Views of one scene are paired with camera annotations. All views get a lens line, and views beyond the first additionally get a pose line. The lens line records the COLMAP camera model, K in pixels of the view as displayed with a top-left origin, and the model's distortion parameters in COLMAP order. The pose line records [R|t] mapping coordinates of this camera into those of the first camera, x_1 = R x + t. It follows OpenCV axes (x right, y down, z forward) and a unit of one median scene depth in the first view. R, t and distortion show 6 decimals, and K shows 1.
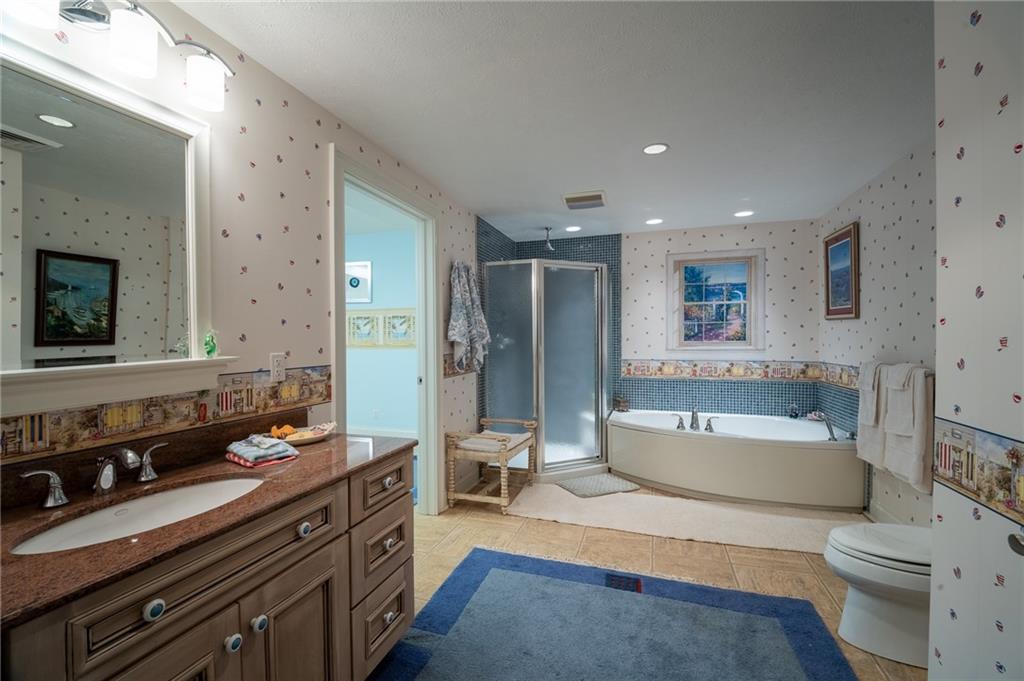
lens RADIAL K [[453.5, 0, 511.8], [0, 453.5, 342.1], [0, 0, 1]] dist [0.000884, 0.000056]
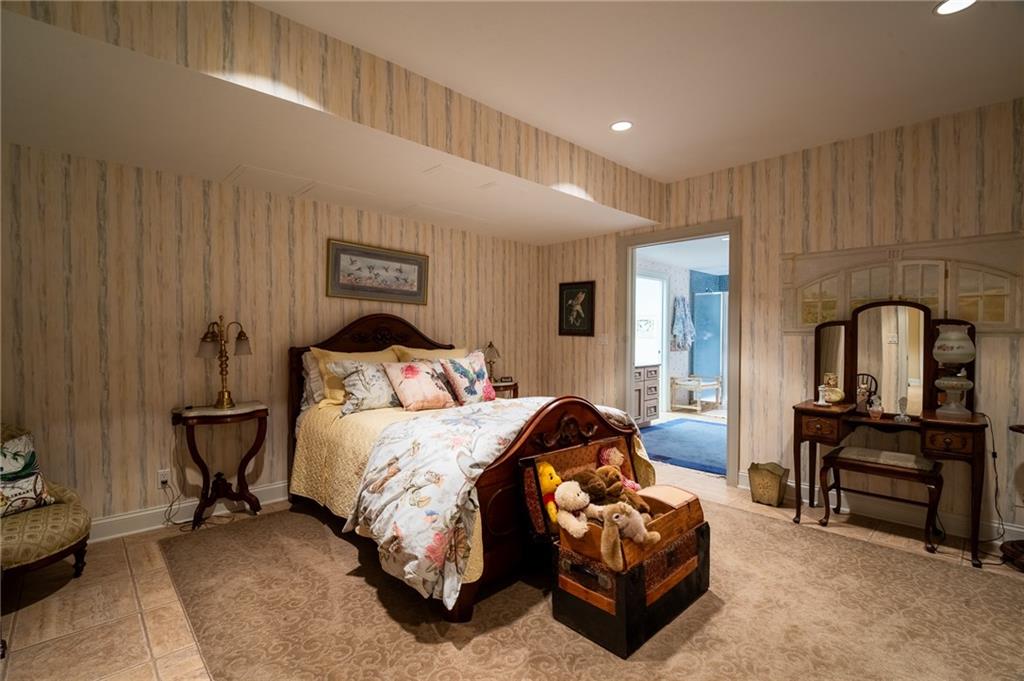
lens RADIAL K [[453.5, 0, 512.6], [0, 453.5, 342.5], [0, 0, 1]] dist [0.000884, 0.000056]
pose [[0.878249, 0.018511, -0.477846, 0.214053], [-0.011686, 0.999783, 0.017253, 0.006513], [0.478061, -0.009569, 0.878274, -1.224510]]
